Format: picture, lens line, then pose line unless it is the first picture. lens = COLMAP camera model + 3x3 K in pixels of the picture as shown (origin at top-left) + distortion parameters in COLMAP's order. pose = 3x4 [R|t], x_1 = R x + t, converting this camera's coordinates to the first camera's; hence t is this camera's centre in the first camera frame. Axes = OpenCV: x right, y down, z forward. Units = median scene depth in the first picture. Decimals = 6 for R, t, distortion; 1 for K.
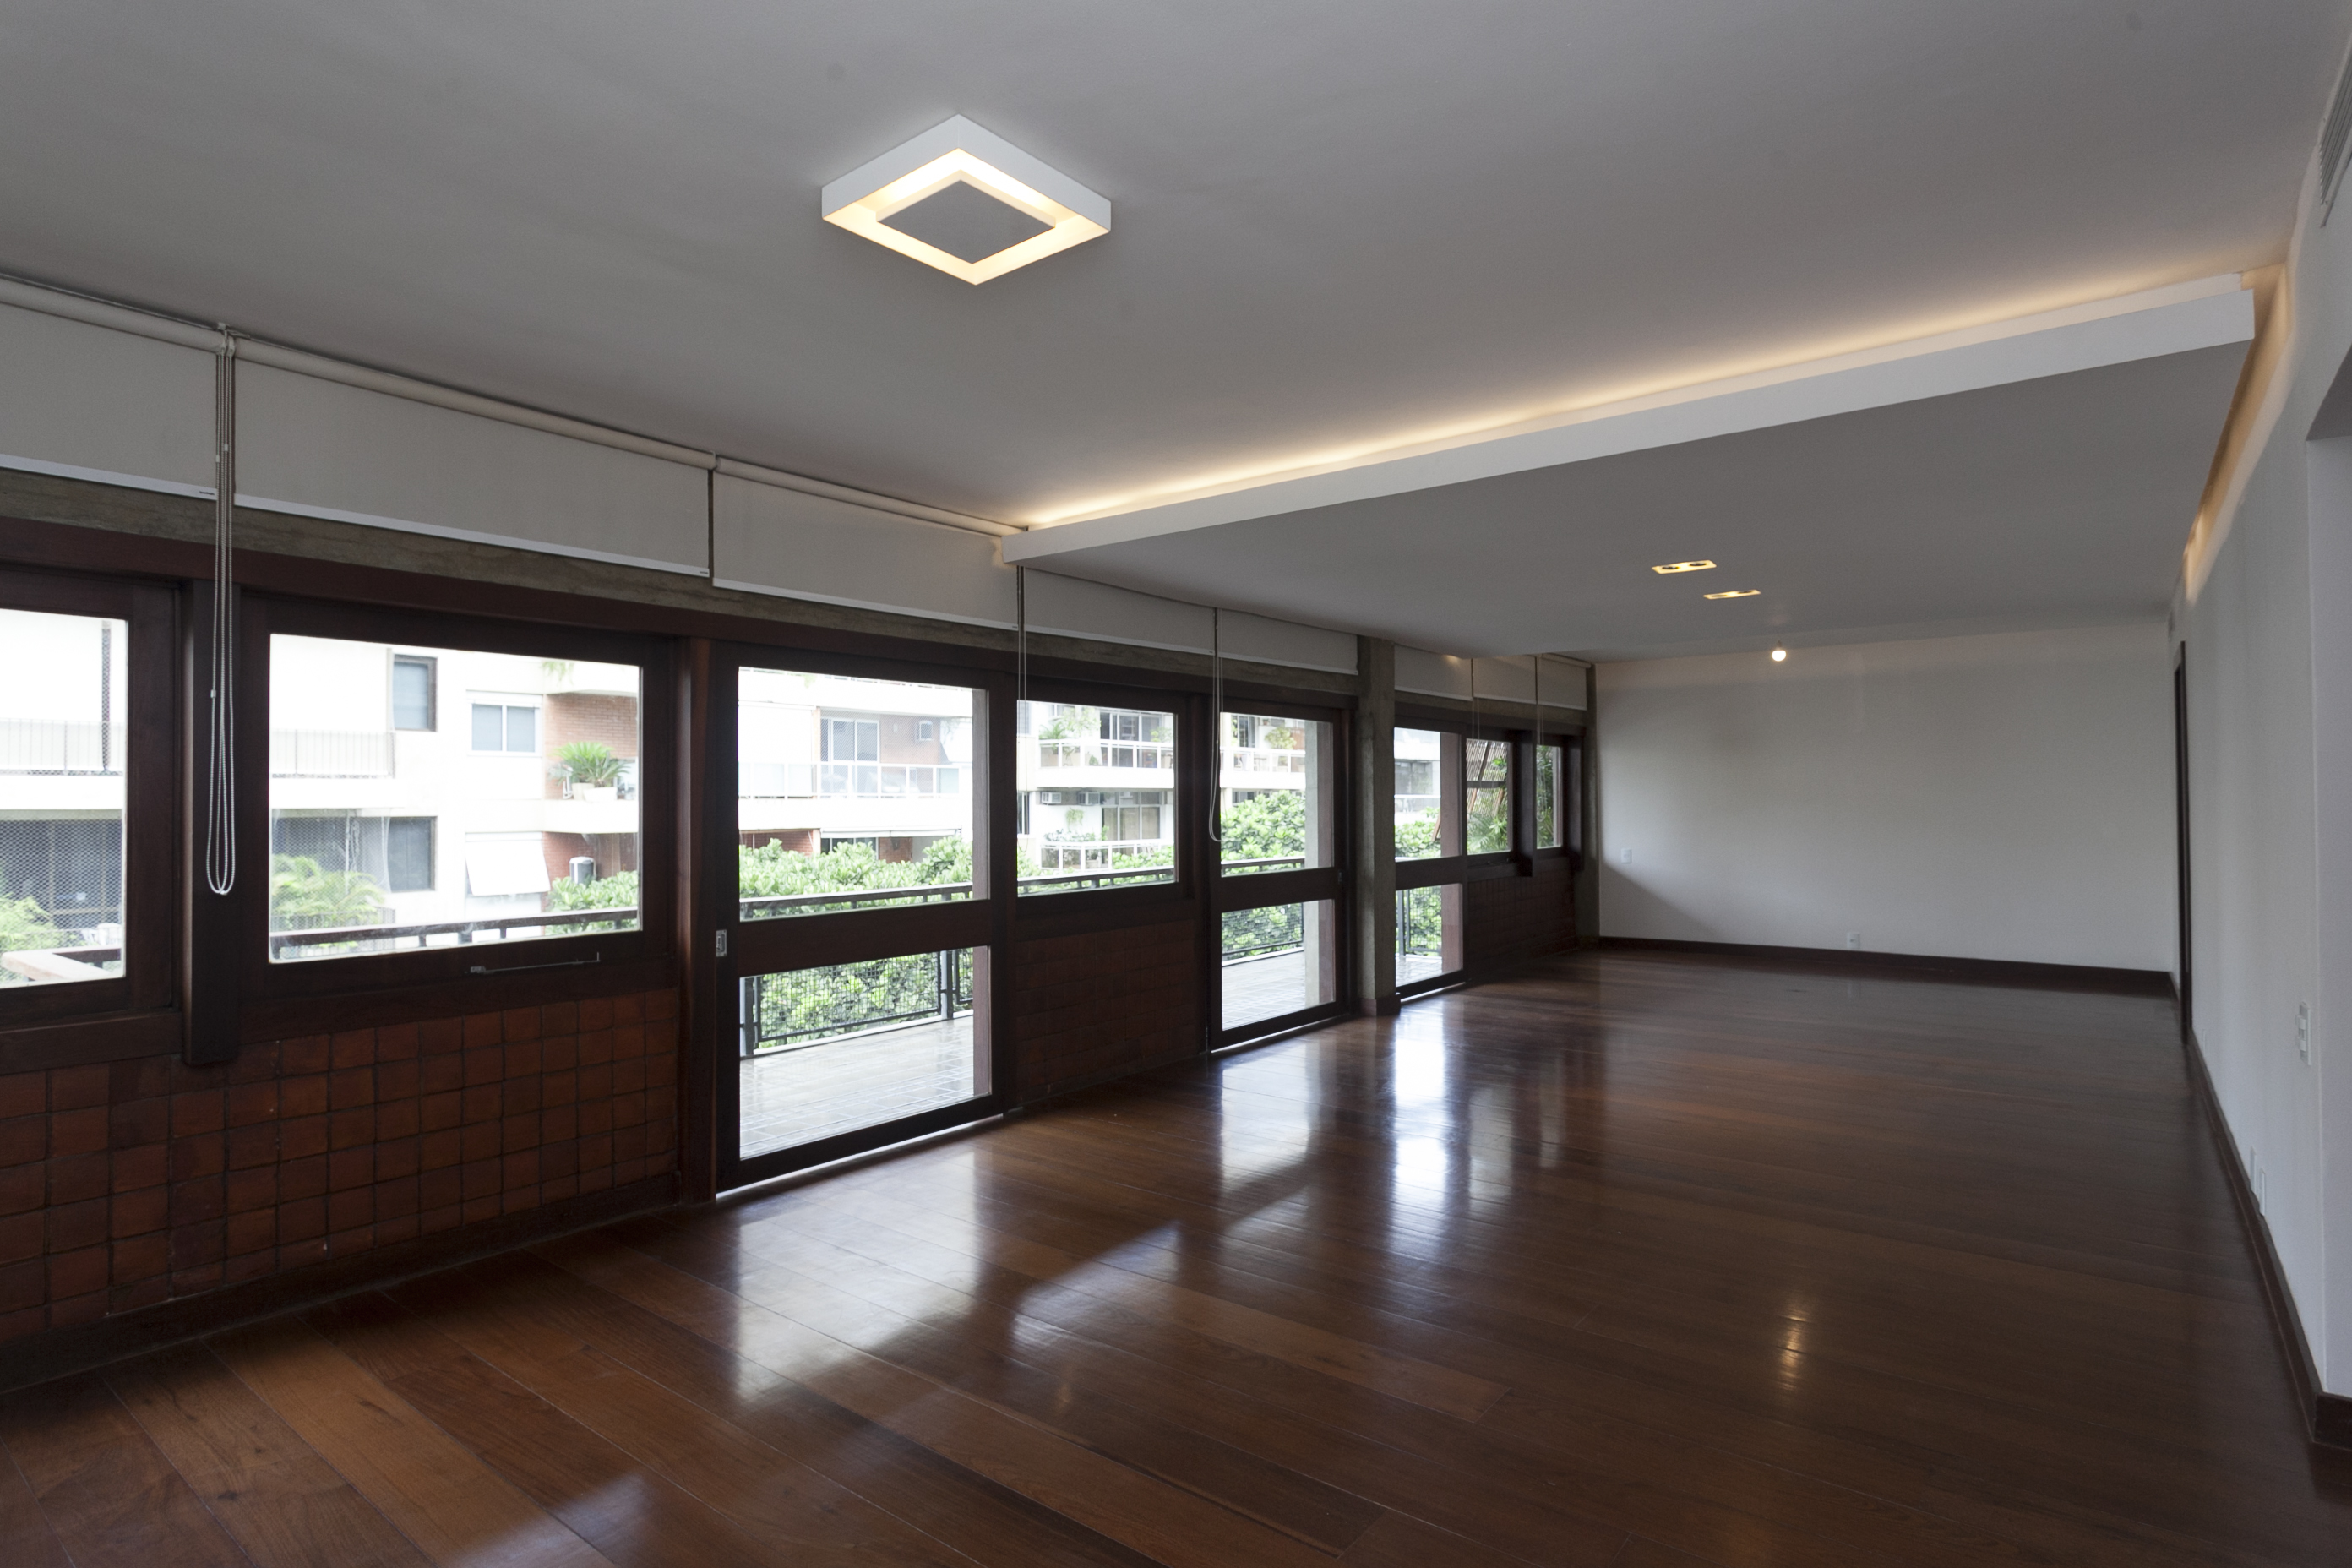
lens RADIAL K [[1204.0, 0, 1155.2], [0, 1204.0, 788.5], [0, 0, 1]] dist [0.000543, 0.001517]
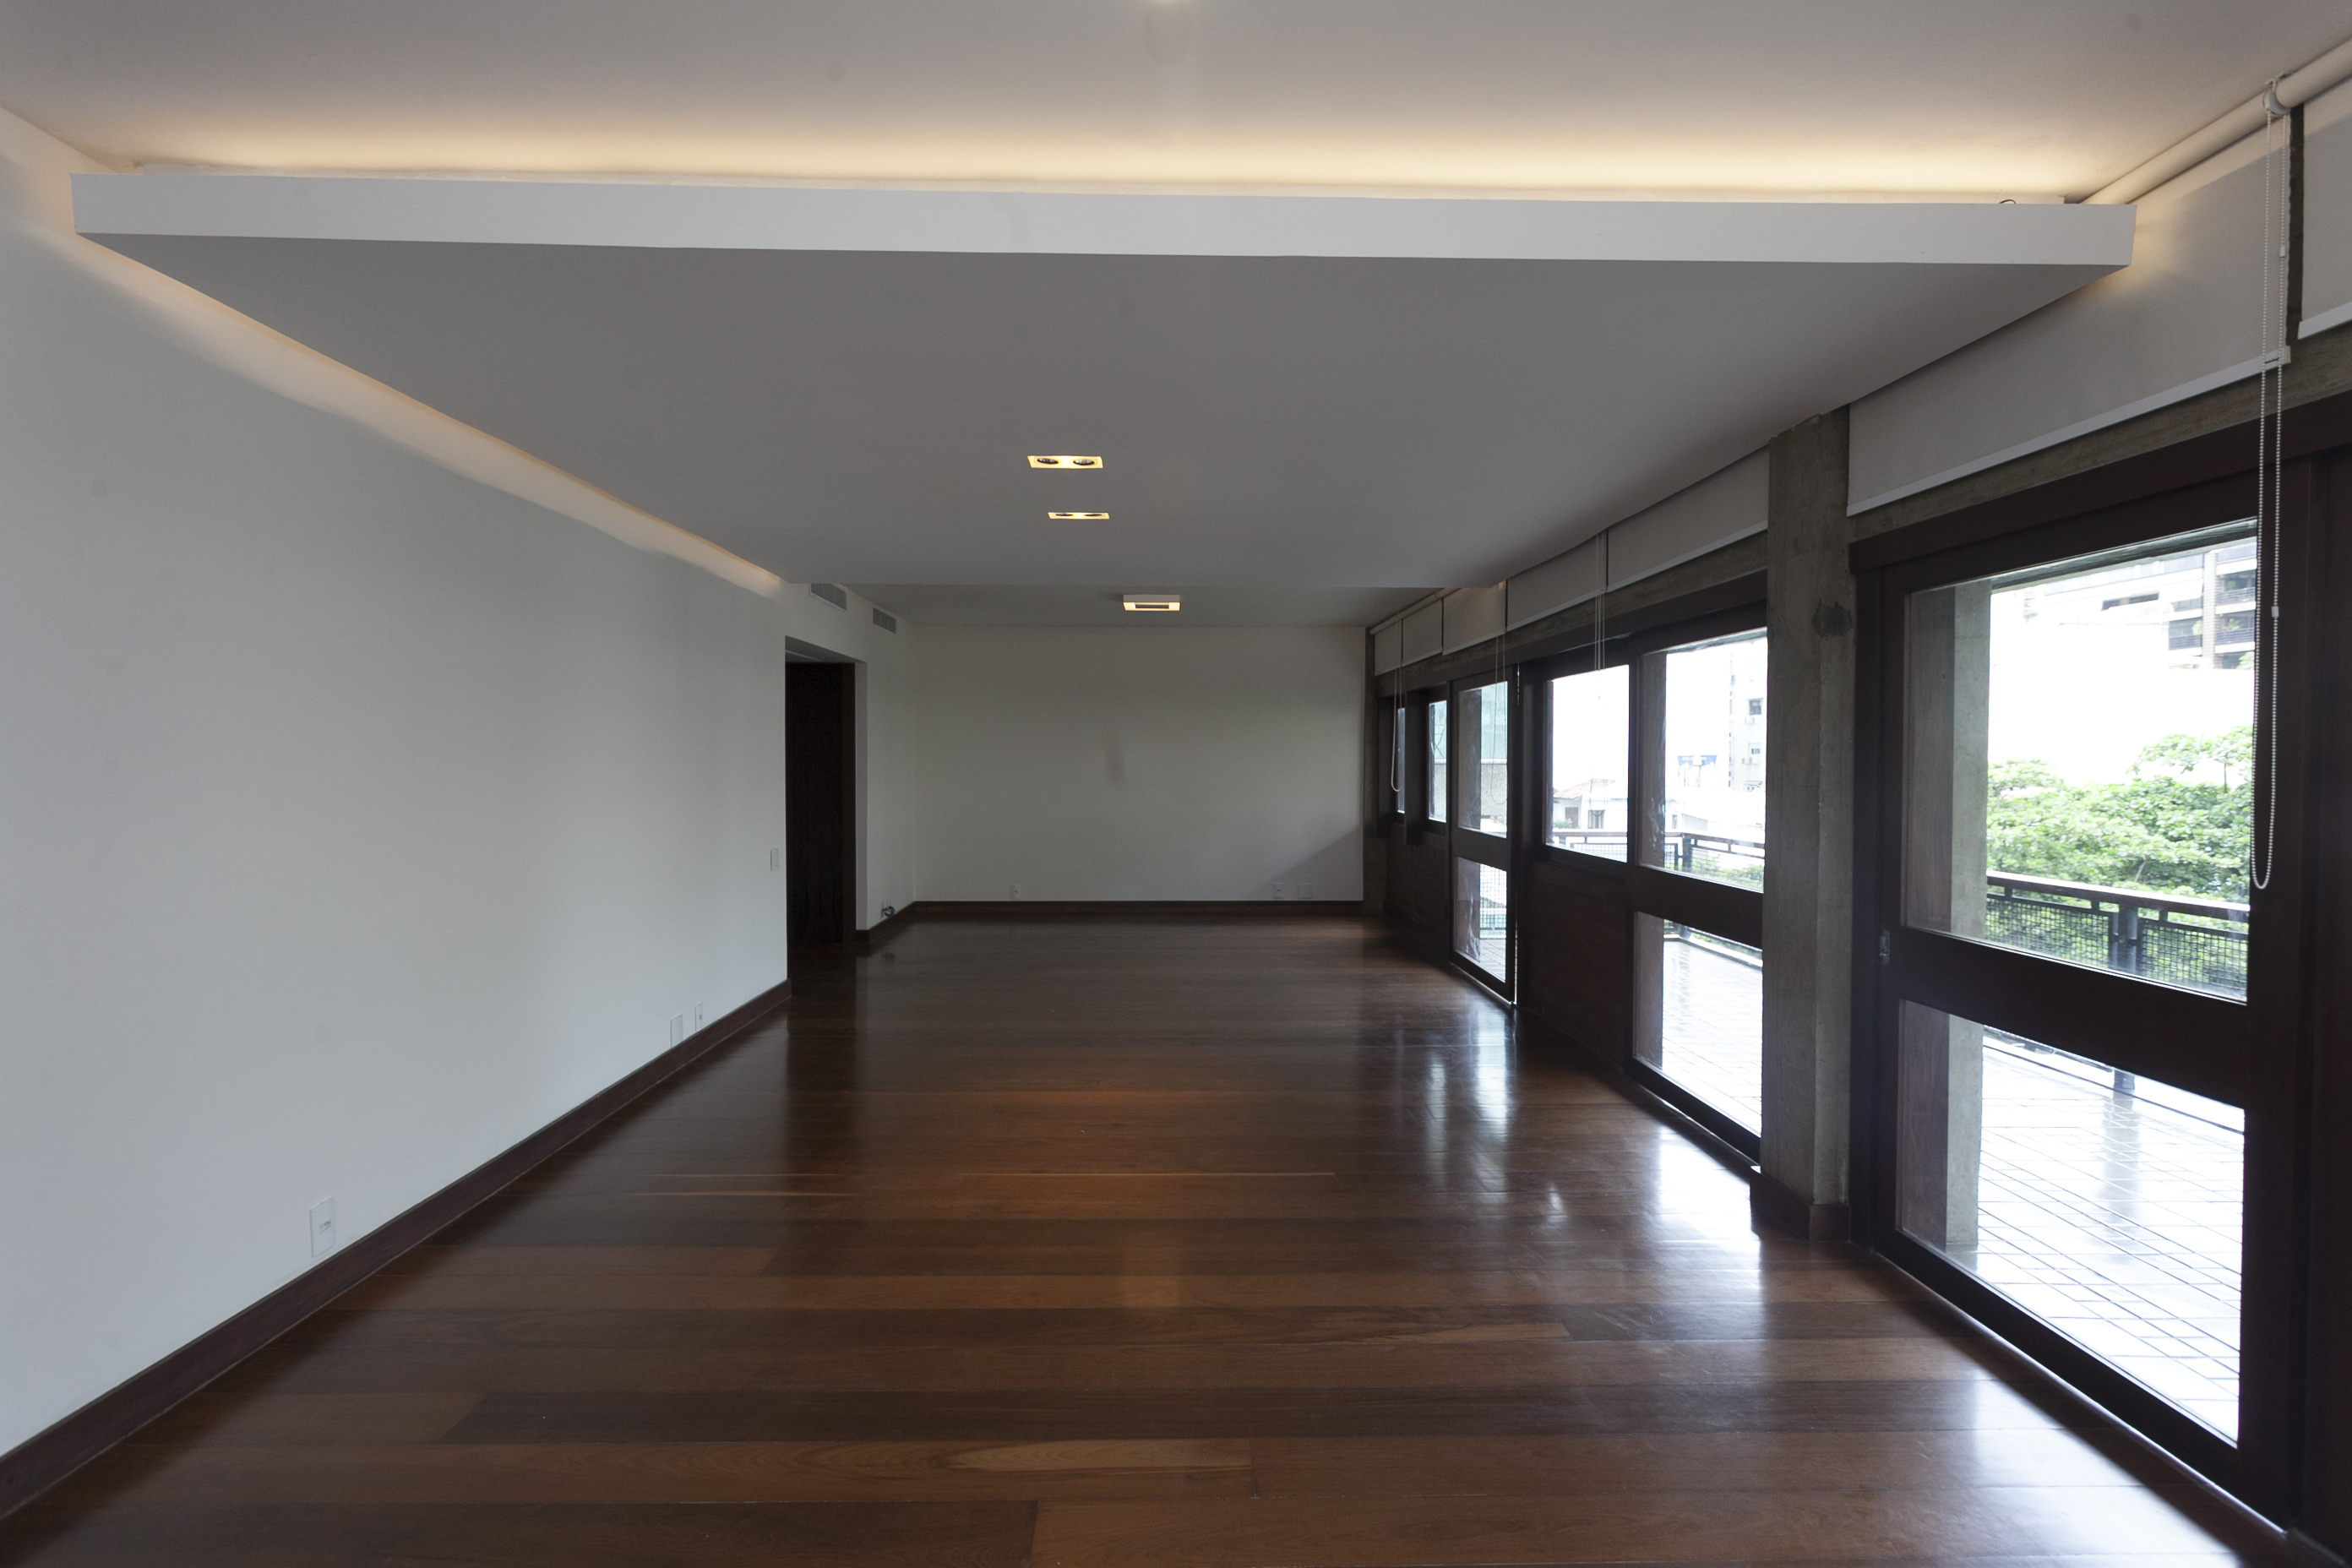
lens RADIAL K [[1204.0, 0, 1164.3], [0, 1204.0, 787.5], [0, 0, 1]] dist [0.000543, 0.001517]
pose [[-0.770400, 0.021890, -0.637185, 0.717995], [0.011315, 0.999722, 0.020665, 0.002191], [0.637460, 0.008711, -0.770434, 1.279593]]
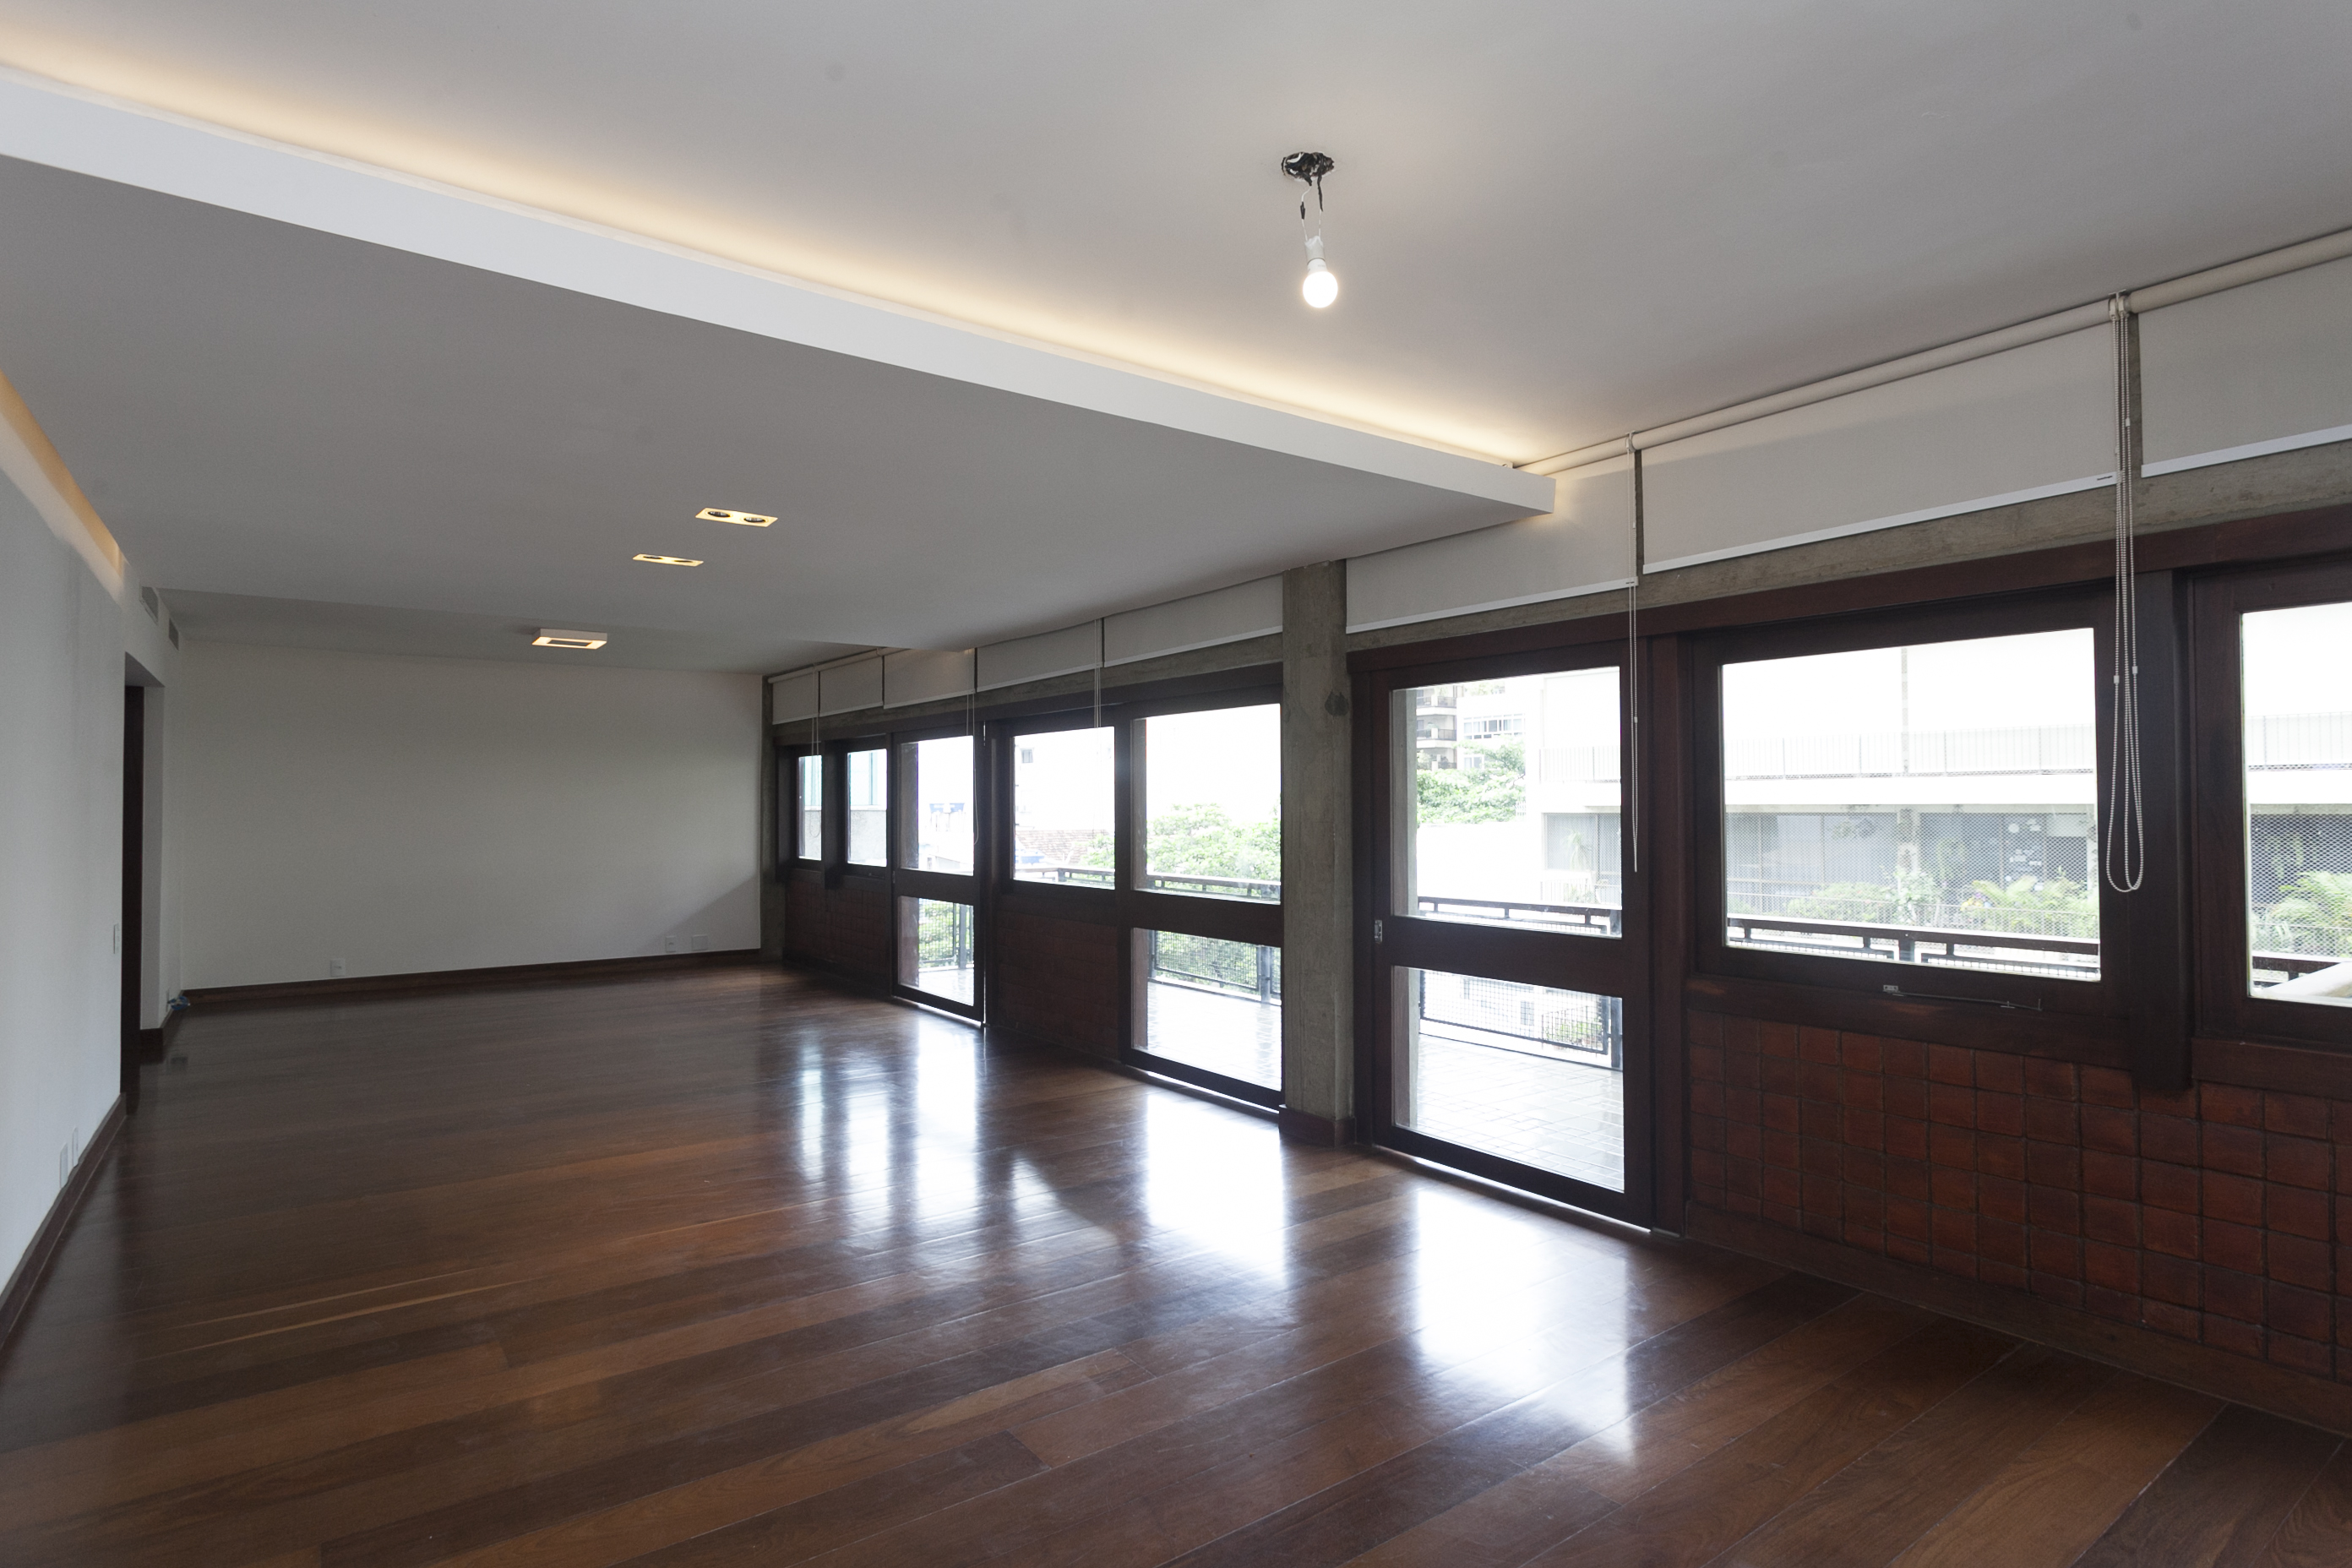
lens RADIAL K [[1204.0, 0, 1165.0], [0, 1204.0, 781.6], [0, 0, 1]] dist [0.000543, 0.001517]
pose [[-0.274644, -0.010234, -0.961492, 0.885325], [0.016444, 0.999747, -0.015338, 0.000993], [0.961405, -0.020023, -0.274406, 1.175304]]
